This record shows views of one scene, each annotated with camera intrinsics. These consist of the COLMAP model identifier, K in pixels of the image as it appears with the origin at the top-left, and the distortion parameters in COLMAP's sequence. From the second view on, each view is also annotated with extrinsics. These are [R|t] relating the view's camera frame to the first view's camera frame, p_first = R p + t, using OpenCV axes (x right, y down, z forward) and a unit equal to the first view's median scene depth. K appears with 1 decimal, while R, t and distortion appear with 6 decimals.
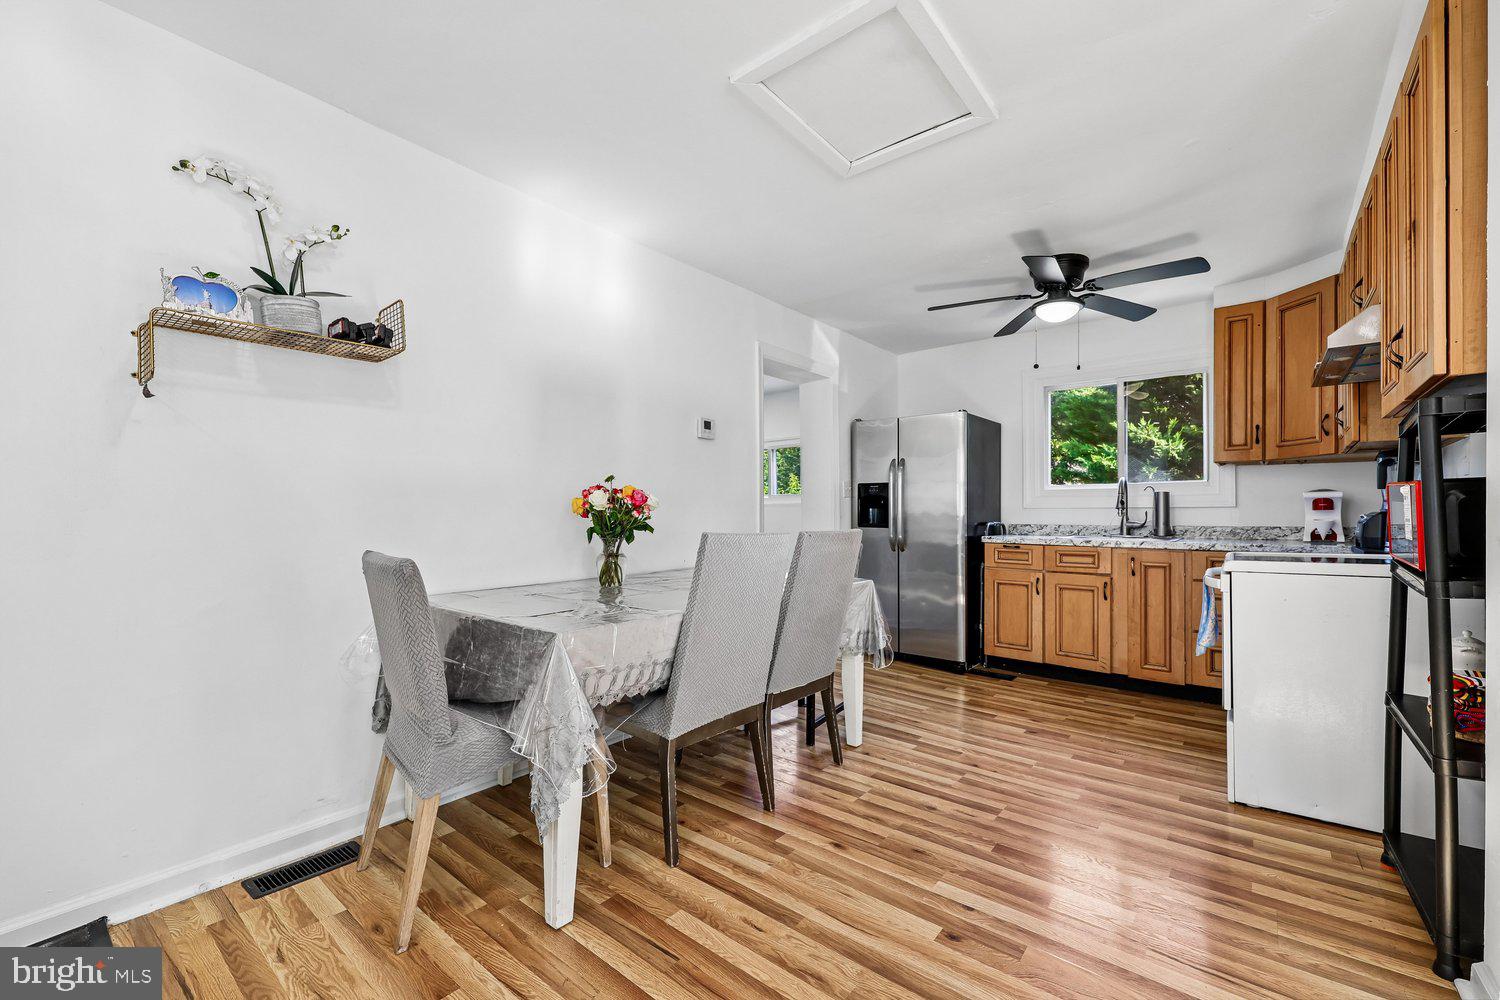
lens RADIAL K [[621.3, 0, 750.5], [0, 621.3, 514.3], [0, 0, 1]] dist [0.002250, 0.000006]
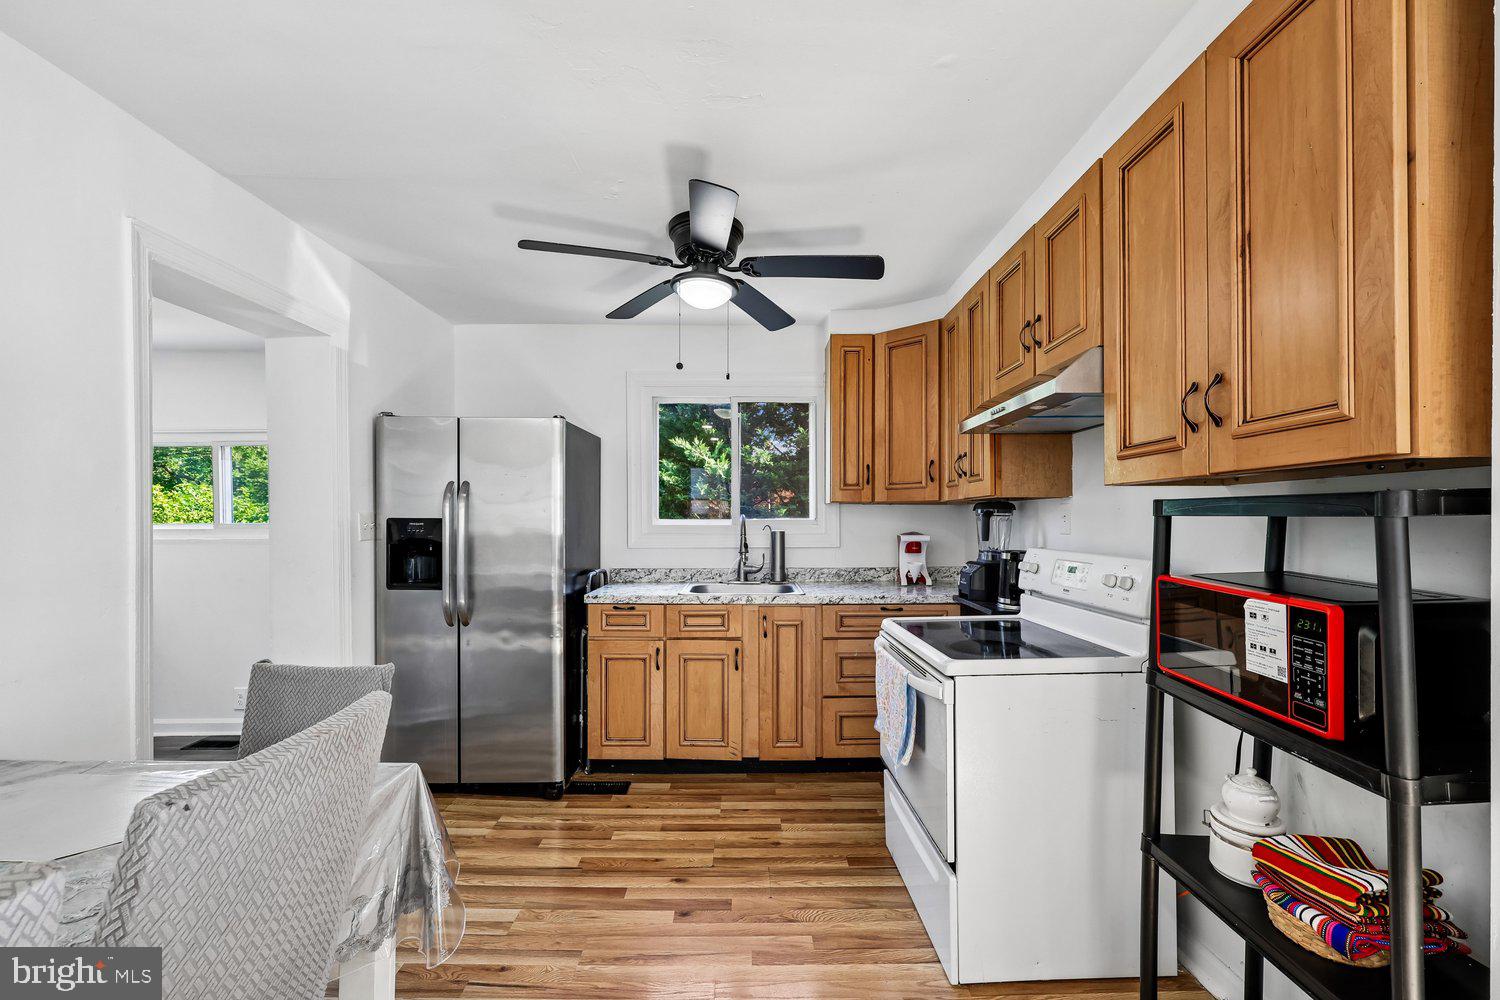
lens RADIAL K [[621.3, 0, 750.5], [0, 621.3, 514.3], [0, 0, 1]] dist [0.002250, 0.000006]
pose [[0.768097, 0.000158, 0.640334, 0.066799], [0.001031, 0.999998, -0.001483, -0.061652], [-0.640333, 0.001799, 0.768095, 0.359333]]
